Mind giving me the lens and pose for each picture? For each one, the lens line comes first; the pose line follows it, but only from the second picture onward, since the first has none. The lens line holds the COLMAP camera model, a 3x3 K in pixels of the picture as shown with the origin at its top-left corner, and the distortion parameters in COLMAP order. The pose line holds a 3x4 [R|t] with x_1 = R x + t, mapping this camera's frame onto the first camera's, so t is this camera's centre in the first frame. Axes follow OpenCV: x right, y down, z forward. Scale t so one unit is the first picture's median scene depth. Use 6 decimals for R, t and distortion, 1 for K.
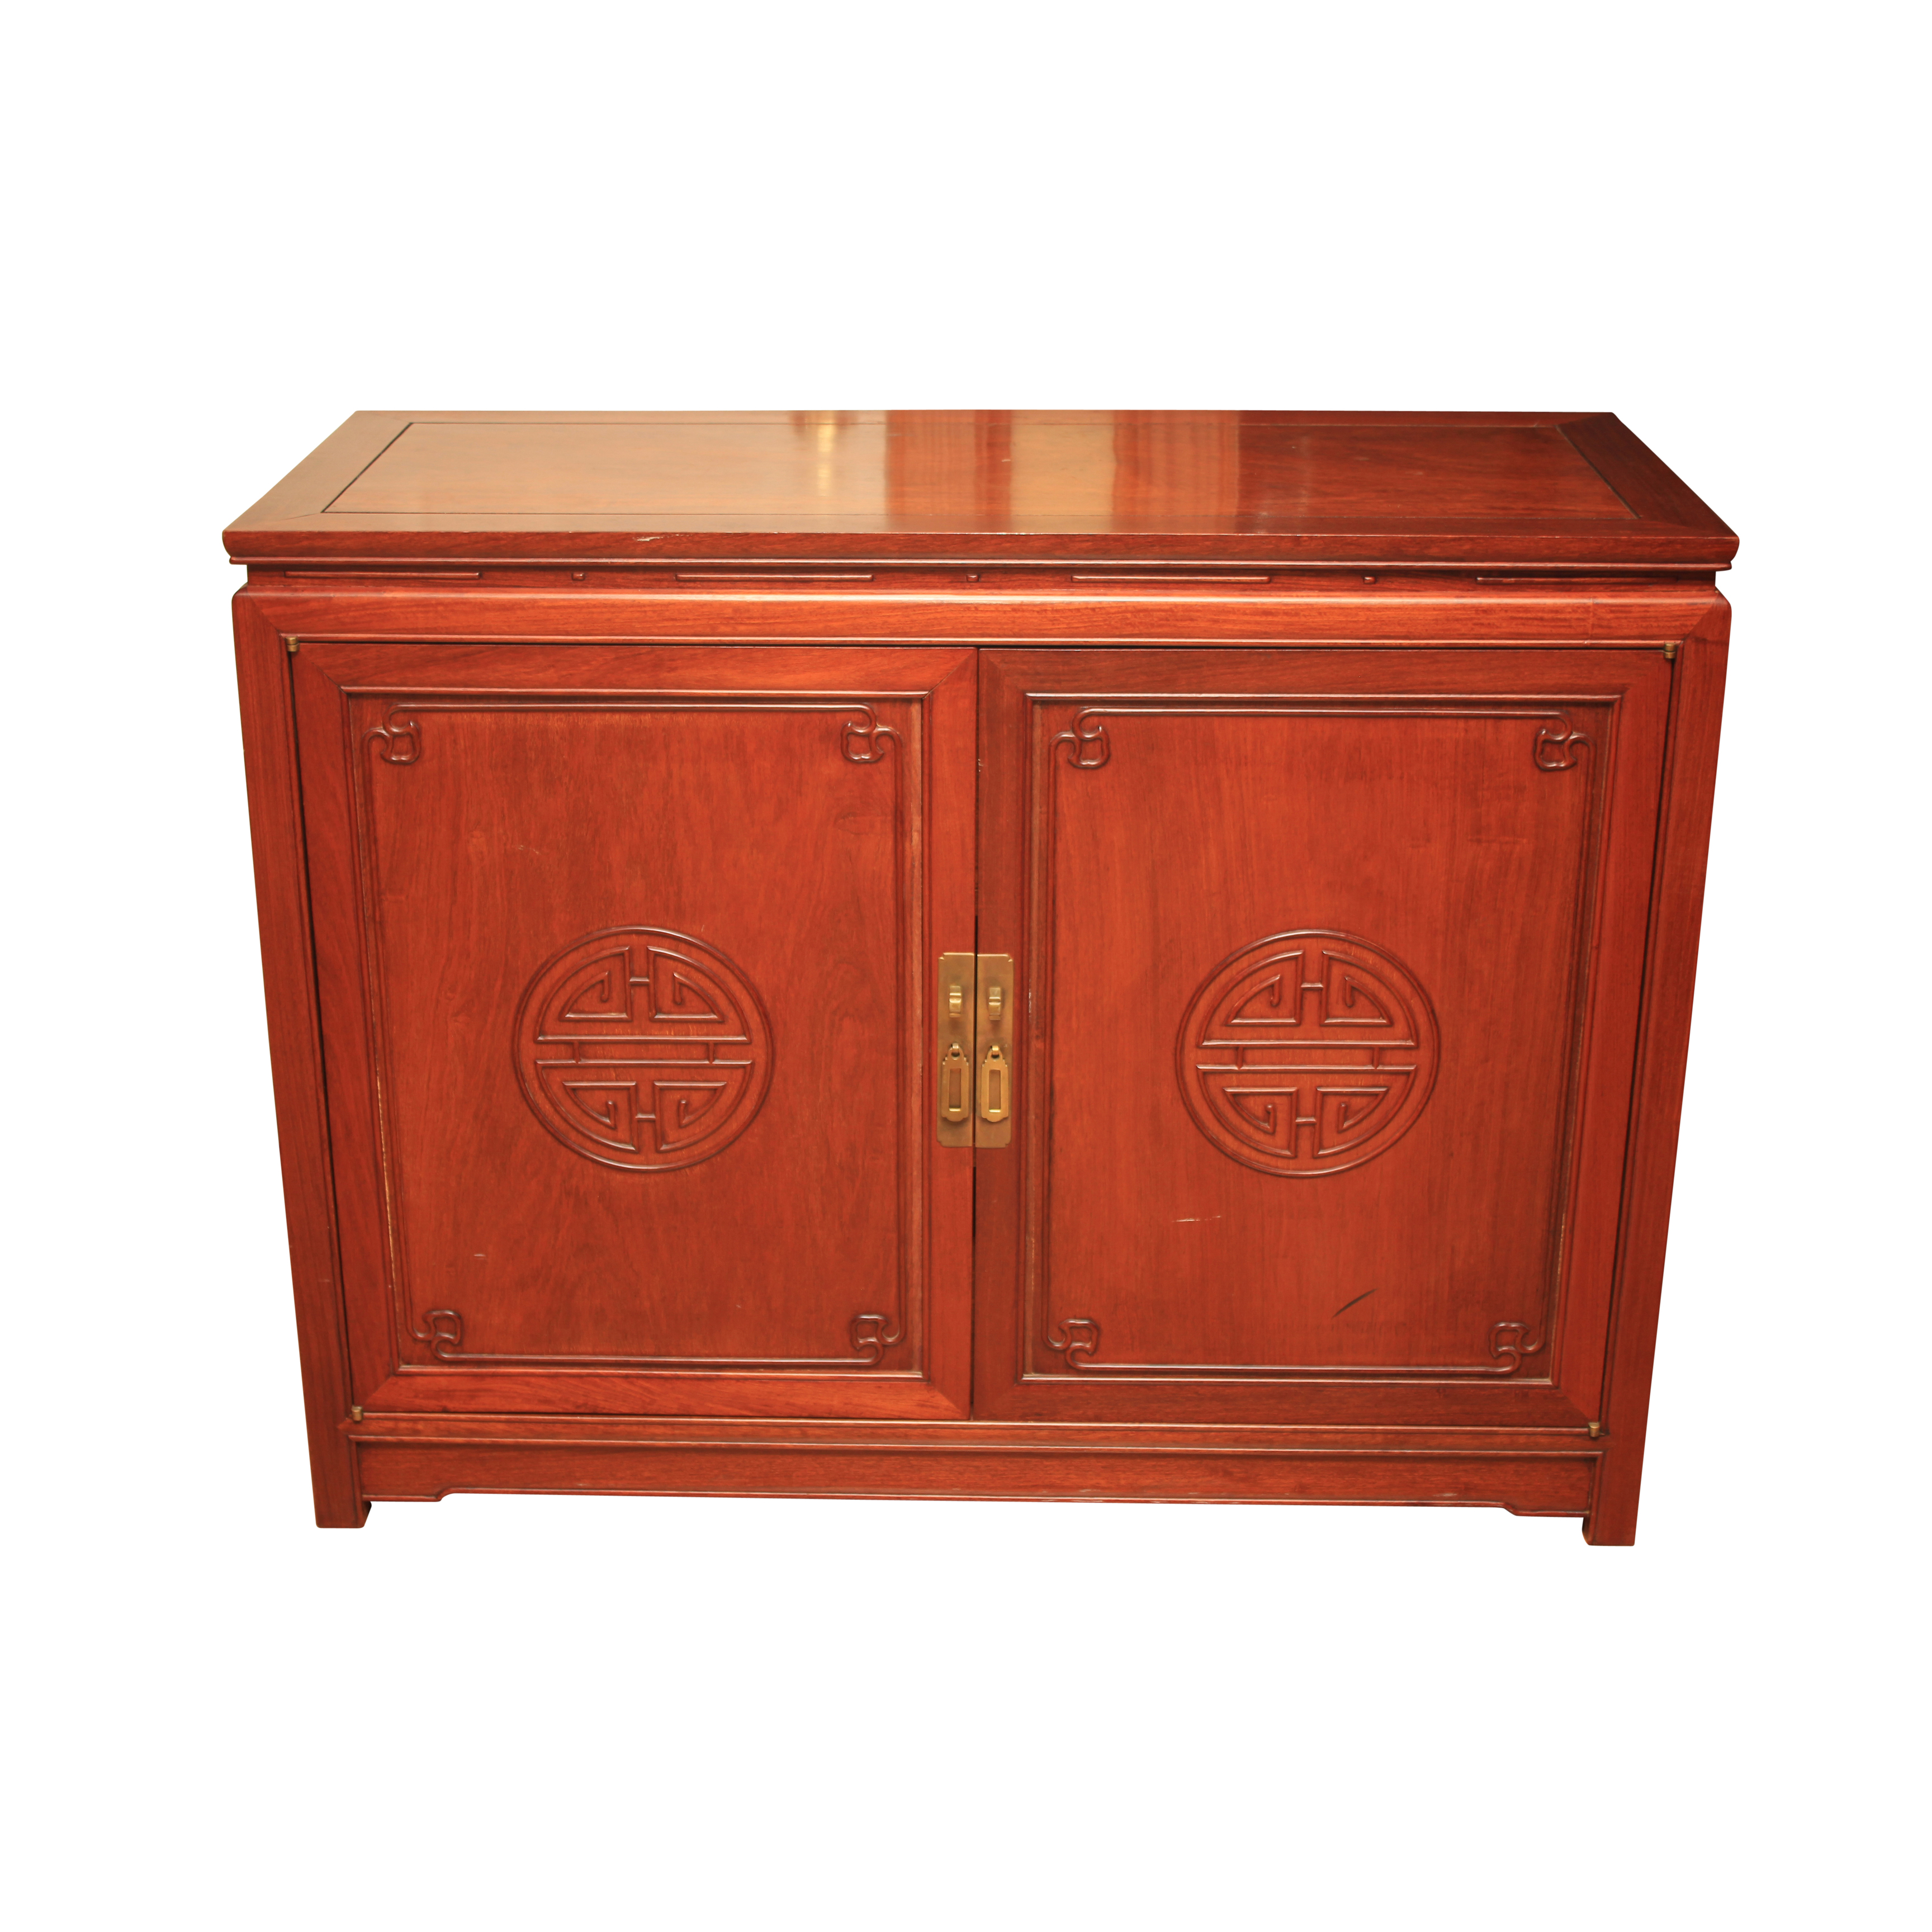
lens RADIAL K [[3074.4, 0, 964.9], [0, 3074.4, 963.5], [0, 0, 1]] dist [0.004719, 0.000000]
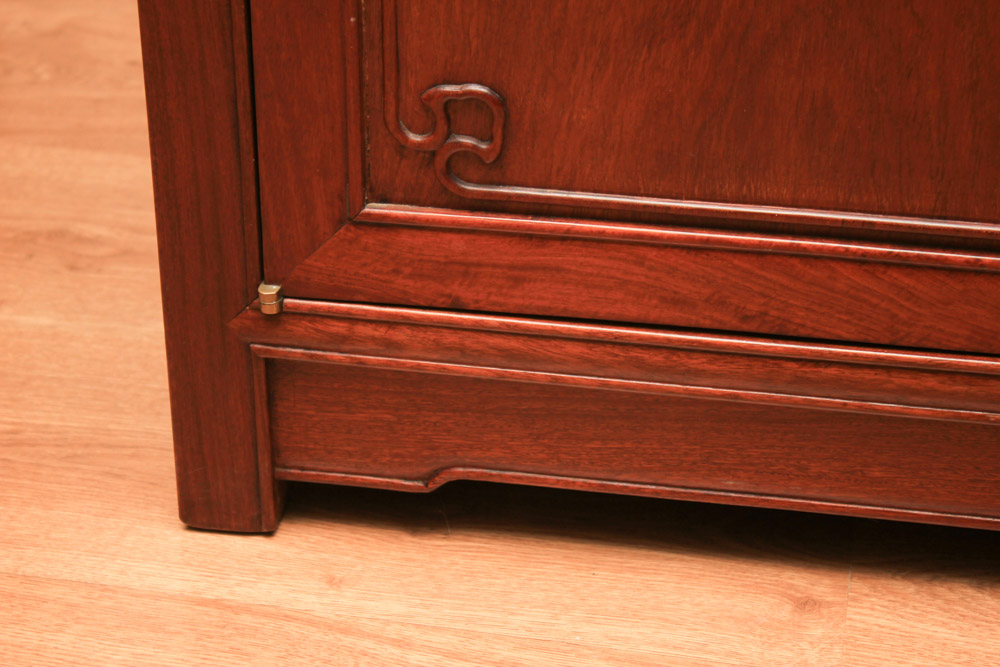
lens RADIAL K [[2155.4, 0, 506.2], [0, 2155.4, 332.4], [0, 0, 1]] dist [0.038064, 0.000000]
pose [[0.992247, 0.071906, -0.101371, -0.133089], [-0.057065, 0.988167, 0.142371, 0.106306], [0.110409, -0.135483, 0.984609, 0.705364]]
